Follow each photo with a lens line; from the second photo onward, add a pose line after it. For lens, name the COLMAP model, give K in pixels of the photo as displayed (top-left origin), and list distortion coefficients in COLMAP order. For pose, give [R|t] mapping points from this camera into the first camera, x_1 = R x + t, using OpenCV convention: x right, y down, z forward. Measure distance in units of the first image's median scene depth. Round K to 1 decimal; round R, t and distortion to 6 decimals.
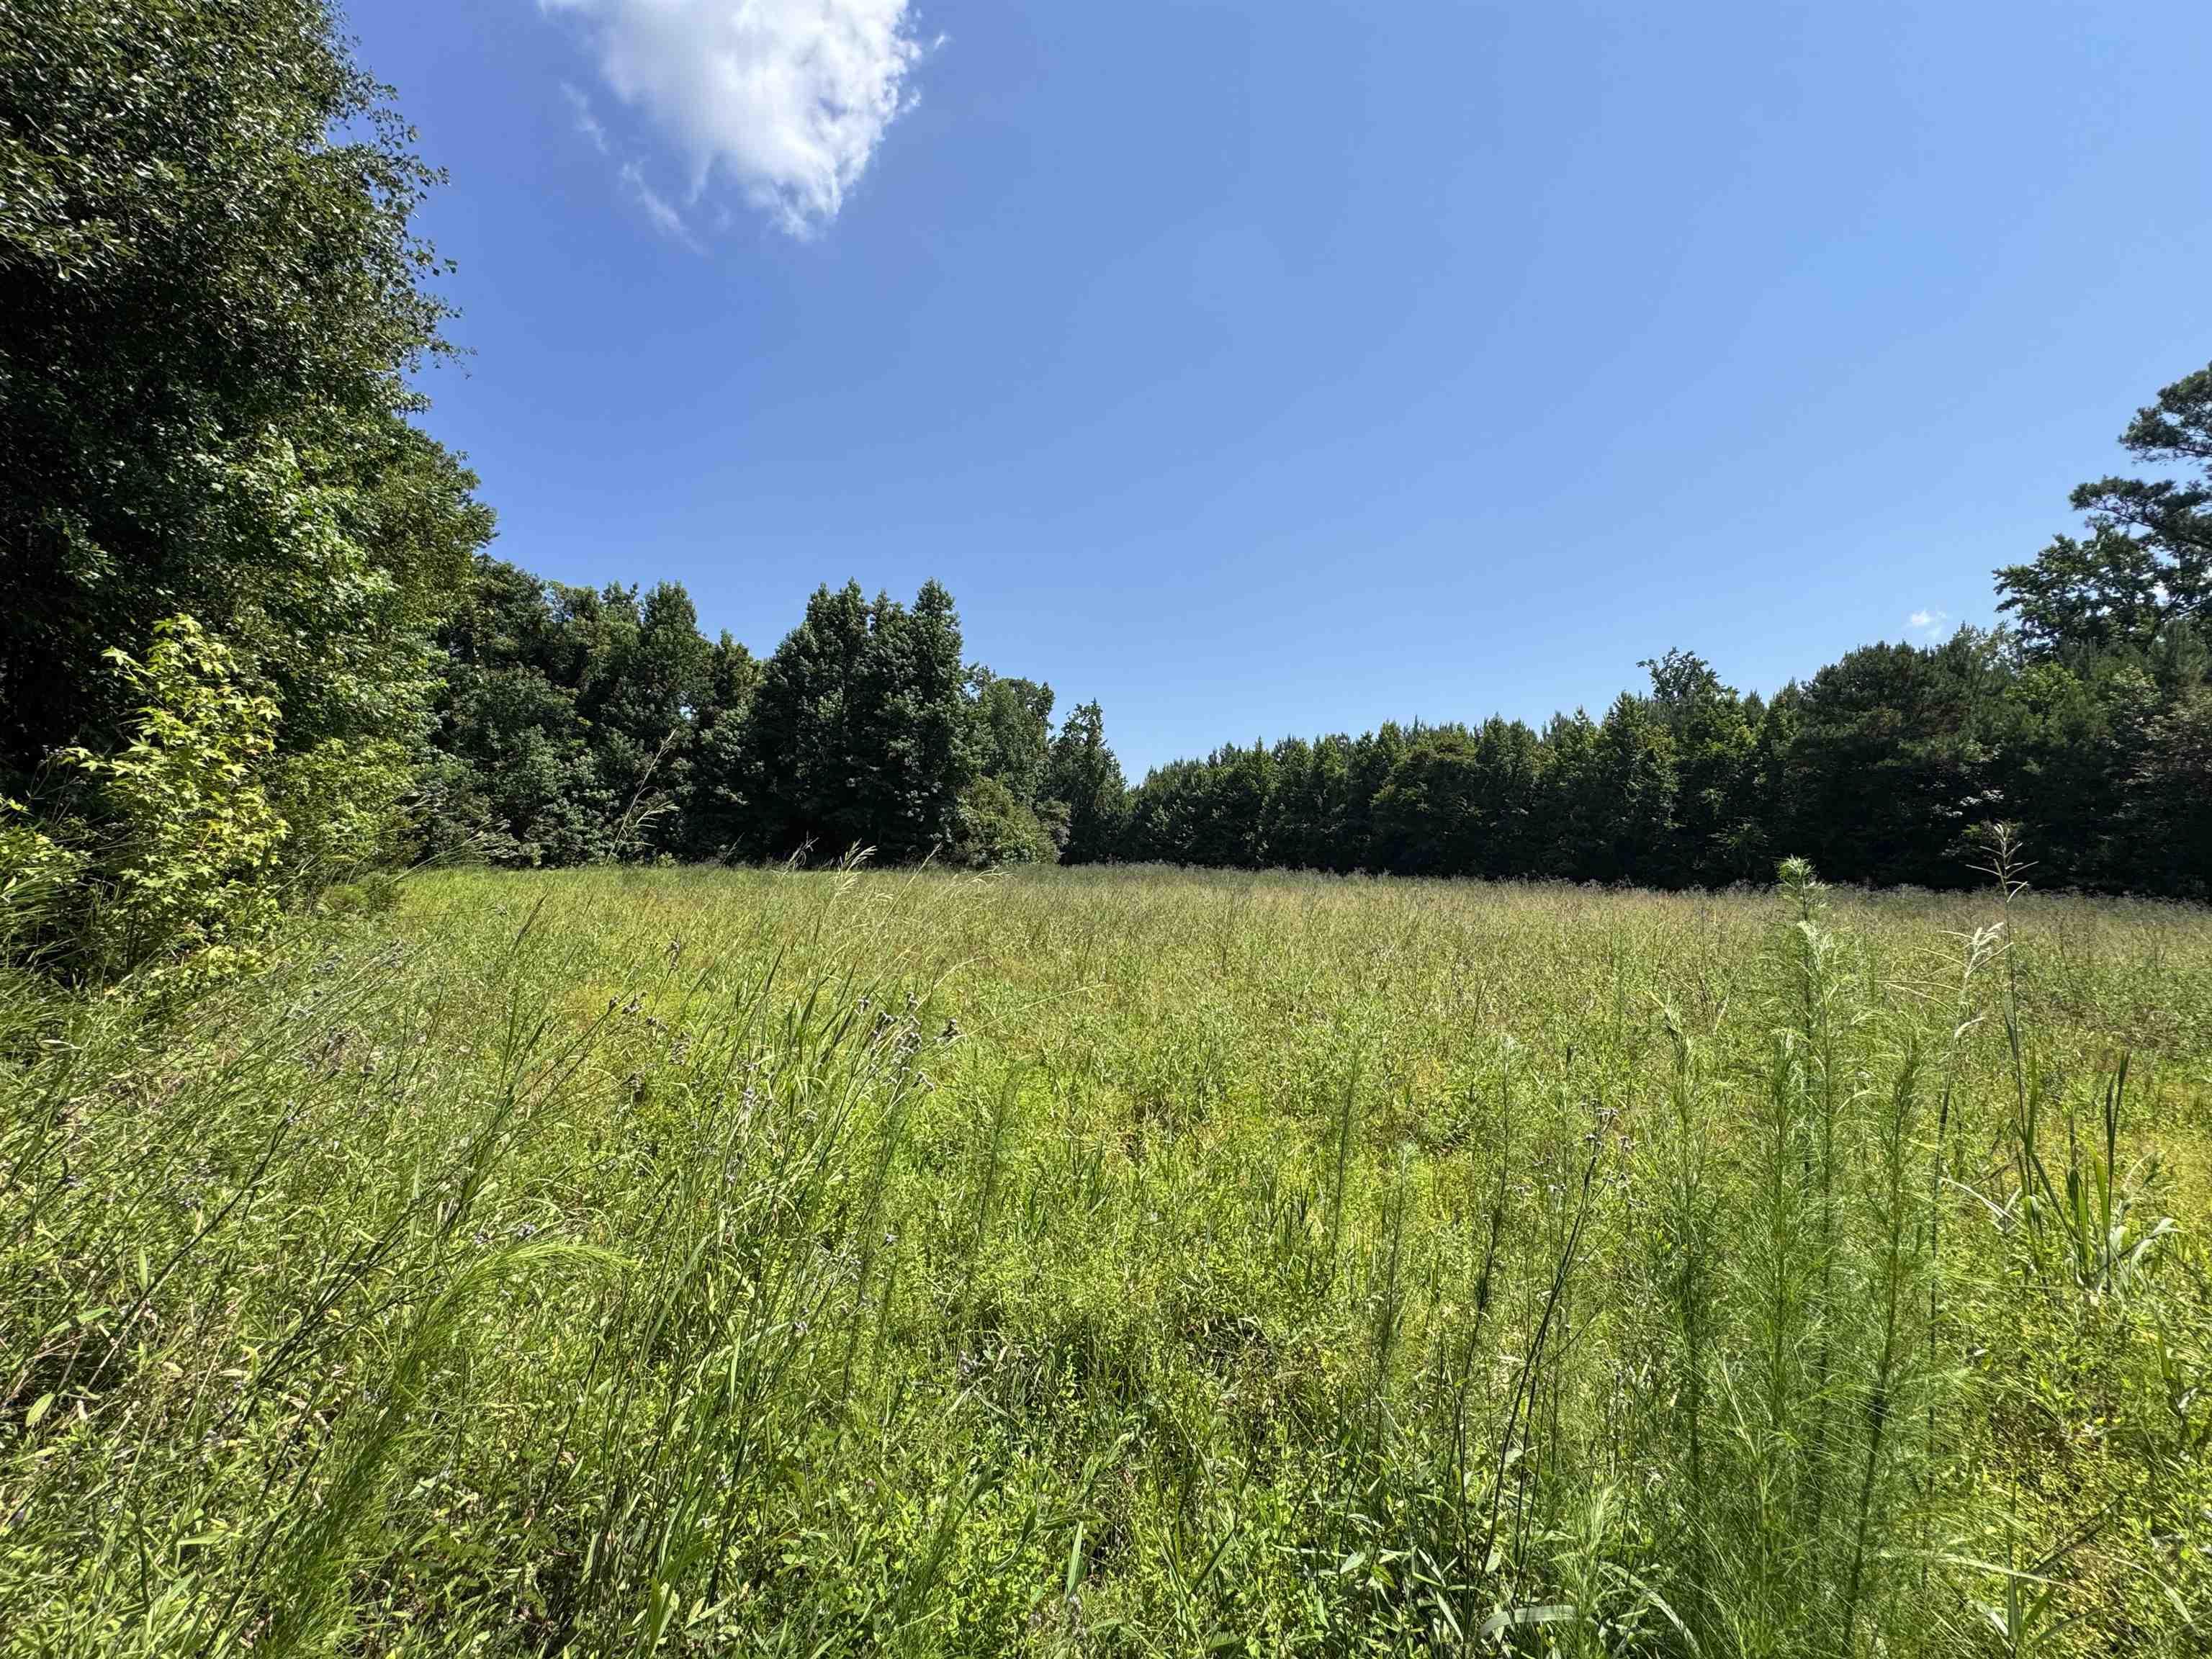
lens RADIAL K [[906.3, 0, 1105.2], [0, 906.3, 836.5], [0, 0, 1]] dist [-0.002075, -0.000517]
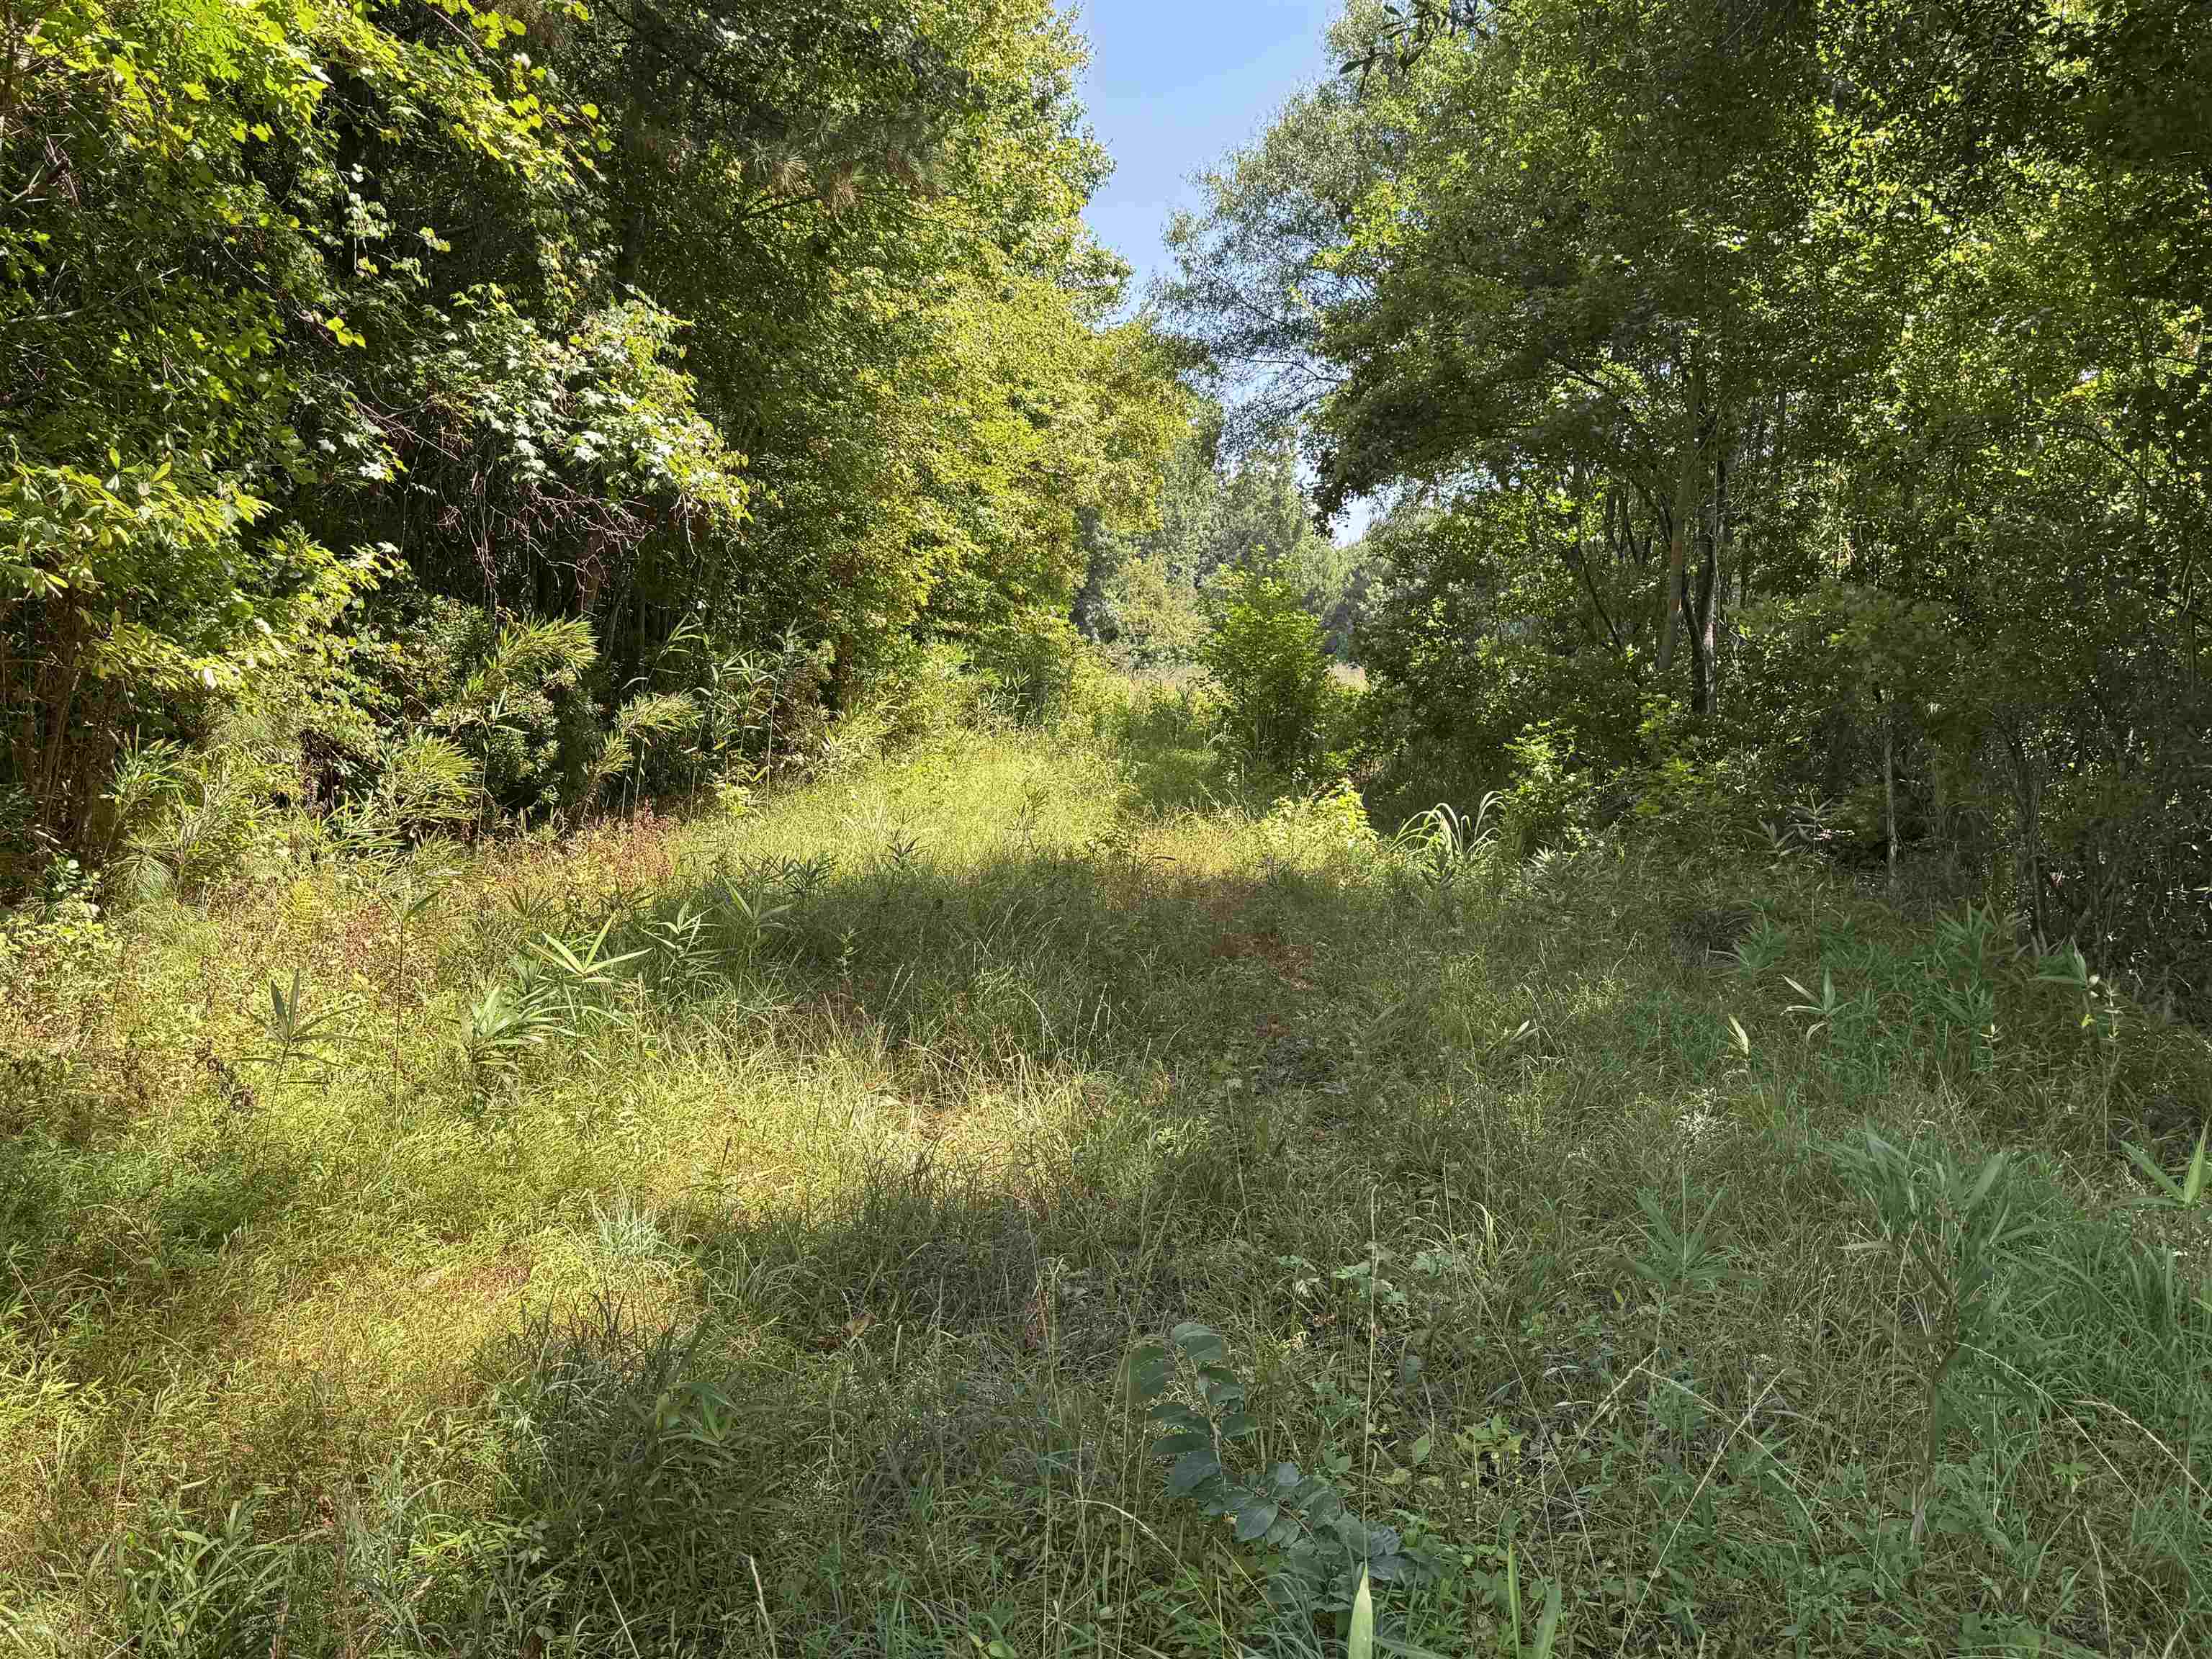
lens RADIAL K [[1804.1, 0, 1105.6], [0, 1804.1, 829.7], [0, 0, 1]] dist [0.000745, 0.000026]
pose [[0.990812, -0.003326, -0.135202, 0.063172], [0.020013, 0.992297, 0.122253, -0.024623], [0.133754, -0.123835, 0.983247, -0.647261]]
